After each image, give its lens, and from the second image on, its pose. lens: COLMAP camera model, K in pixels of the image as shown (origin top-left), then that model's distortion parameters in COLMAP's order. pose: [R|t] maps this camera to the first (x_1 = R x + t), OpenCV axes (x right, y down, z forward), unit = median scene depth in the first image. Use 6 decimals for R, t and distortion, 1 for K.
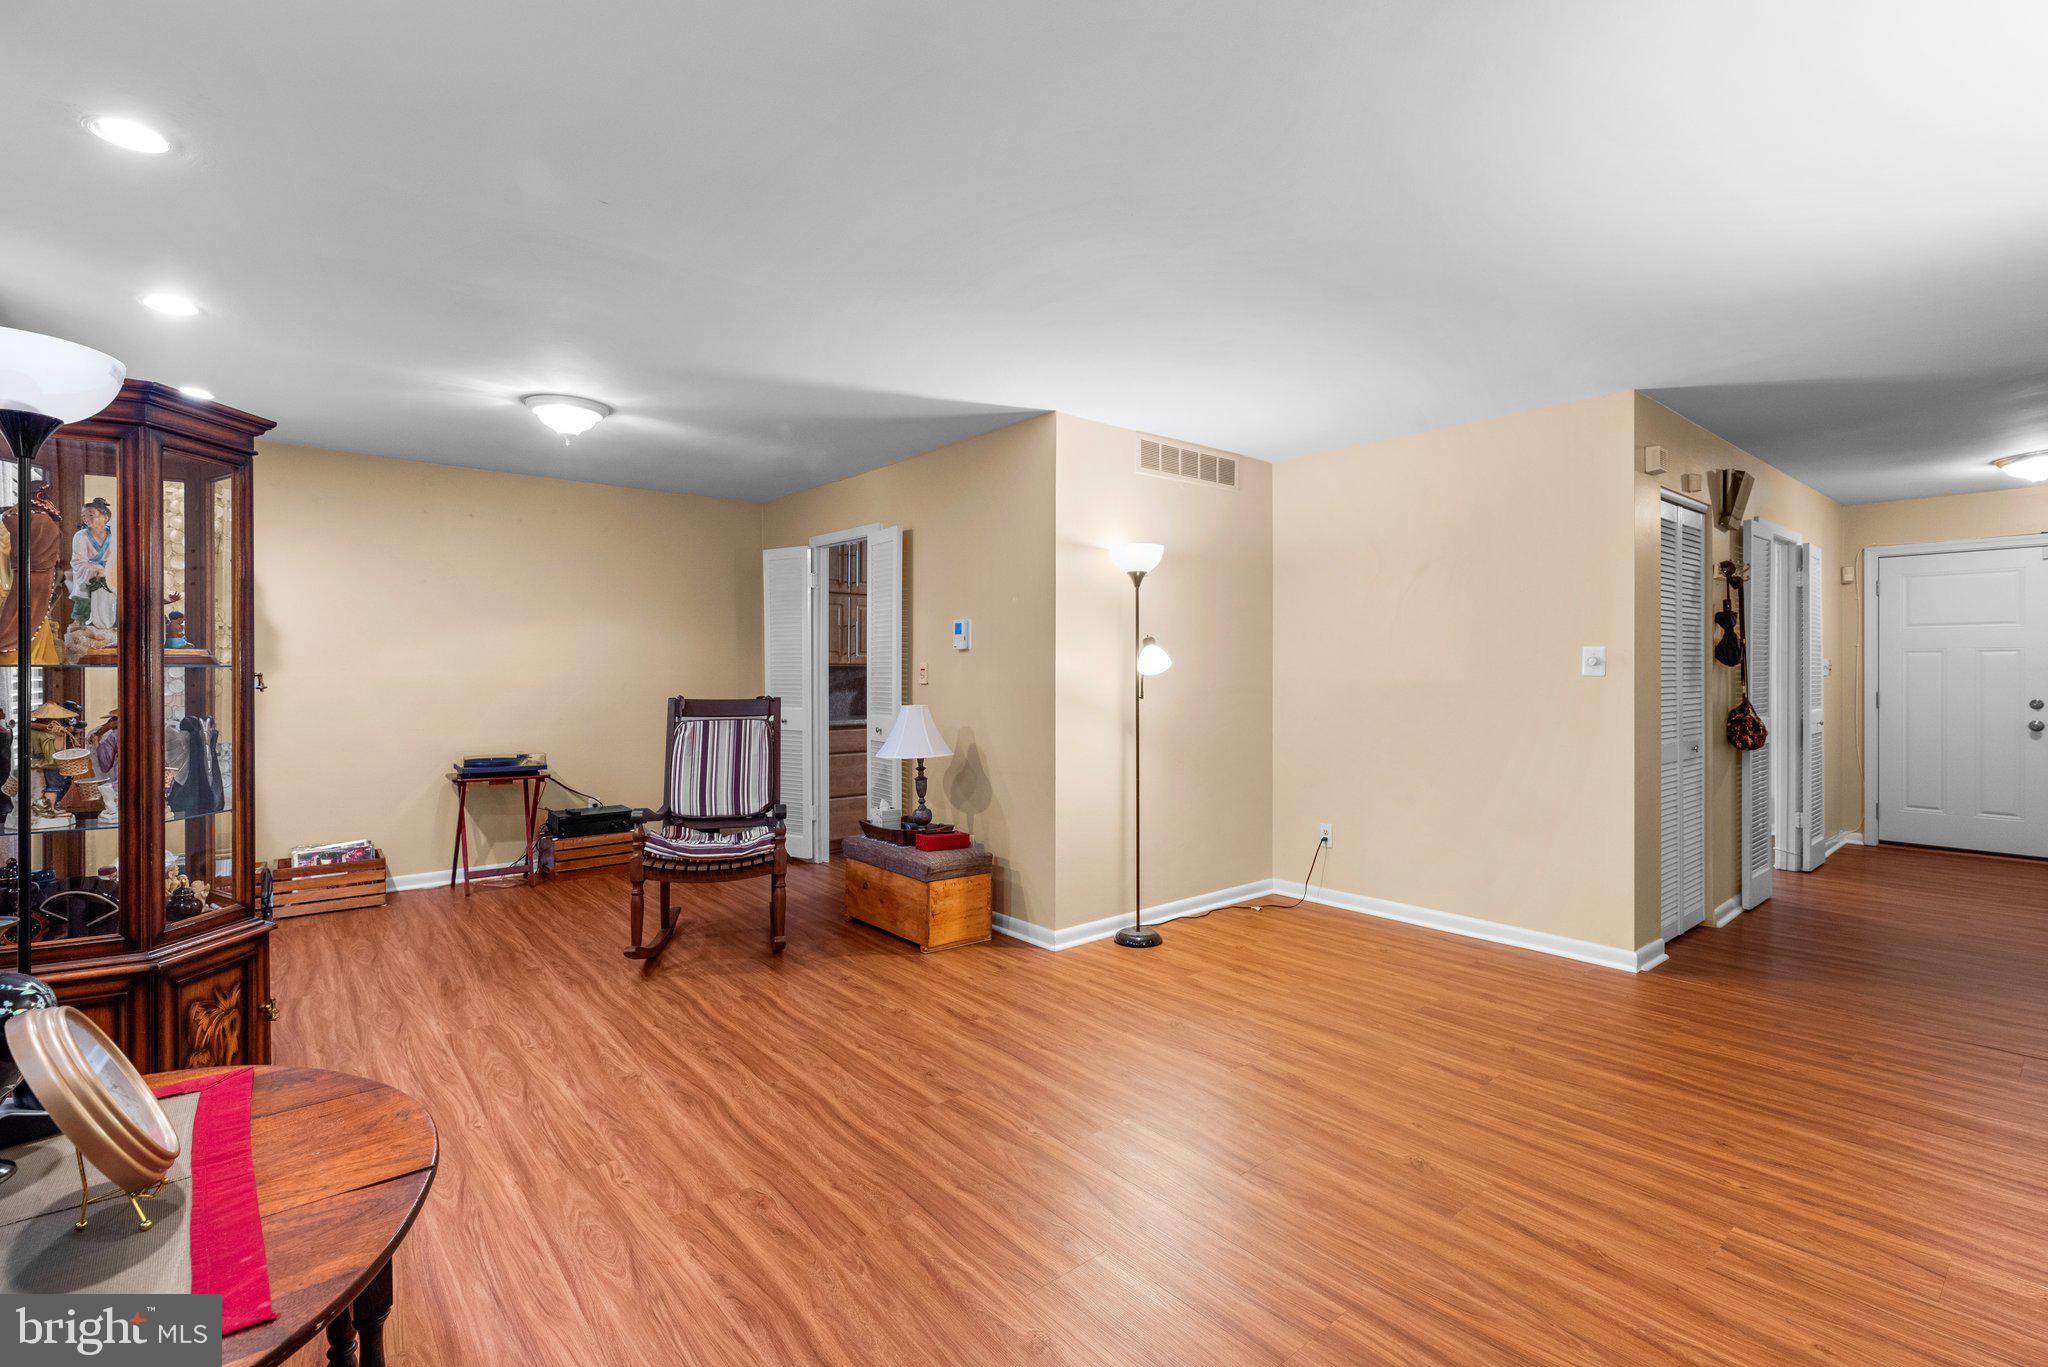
lens RADIAL K [[923.4, 0, 1029.6], [0, 923.4, 675.8], [0, 0, 1]] dist [0.005020, 0.000206]
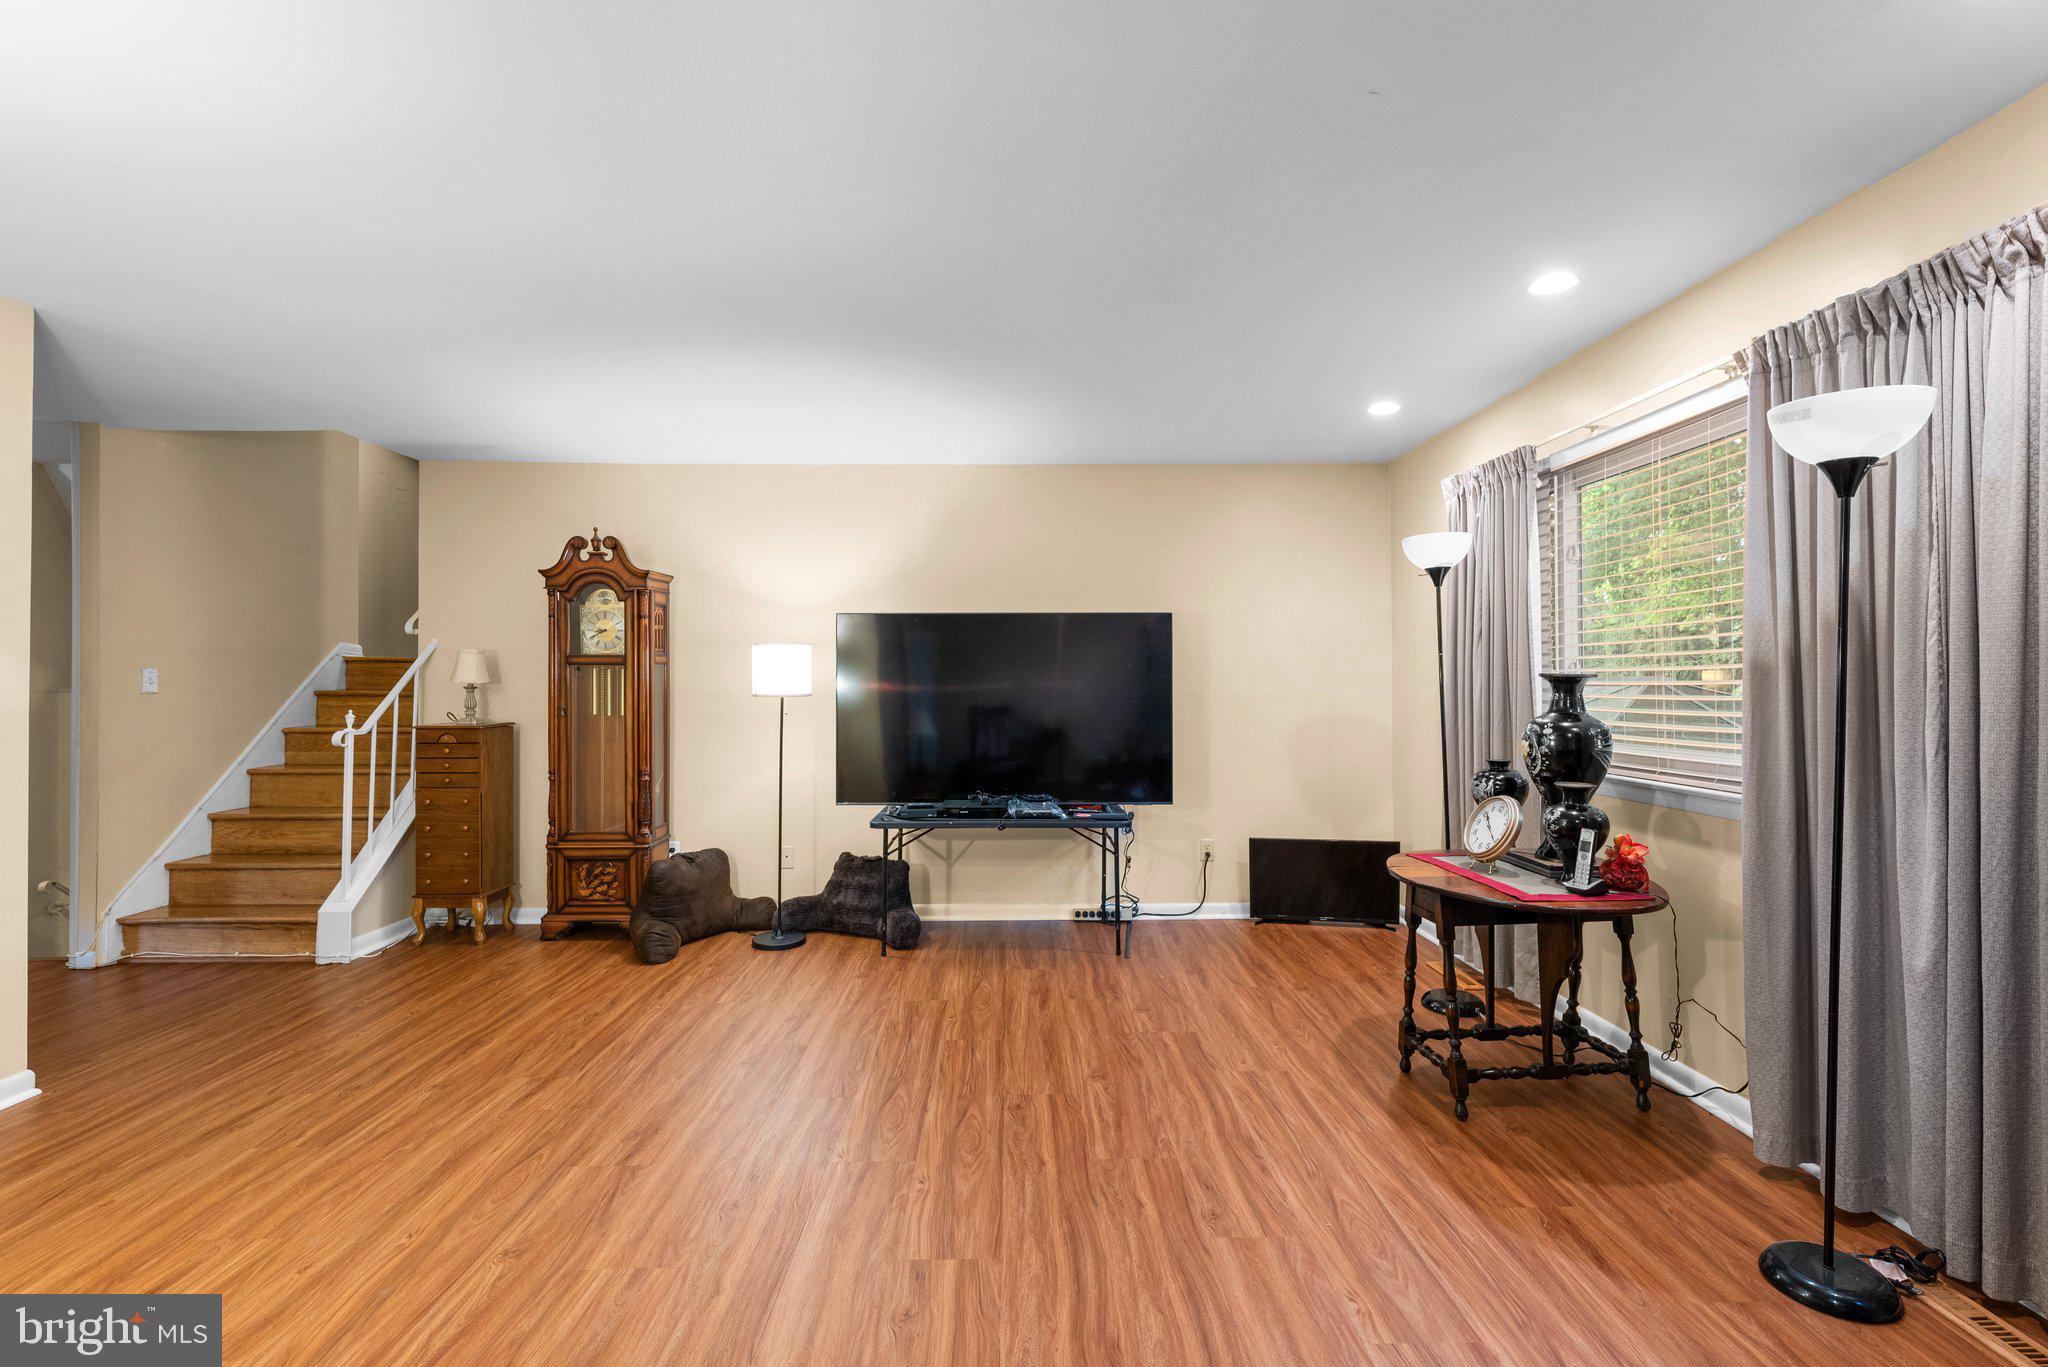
lens RADIAL K [[923.4, 0, 1026.5], [0, 923.4, 682.1], [0, 0, 1]] dist [0.005020, 0.000206]
pose [[-0.781699, 0.004459, 0.623640, -0.698537], [0.004090, 0.999990, -0.002022, -0.007945], [-0.623643, 0.000970, -0.781709, 1.757764]]
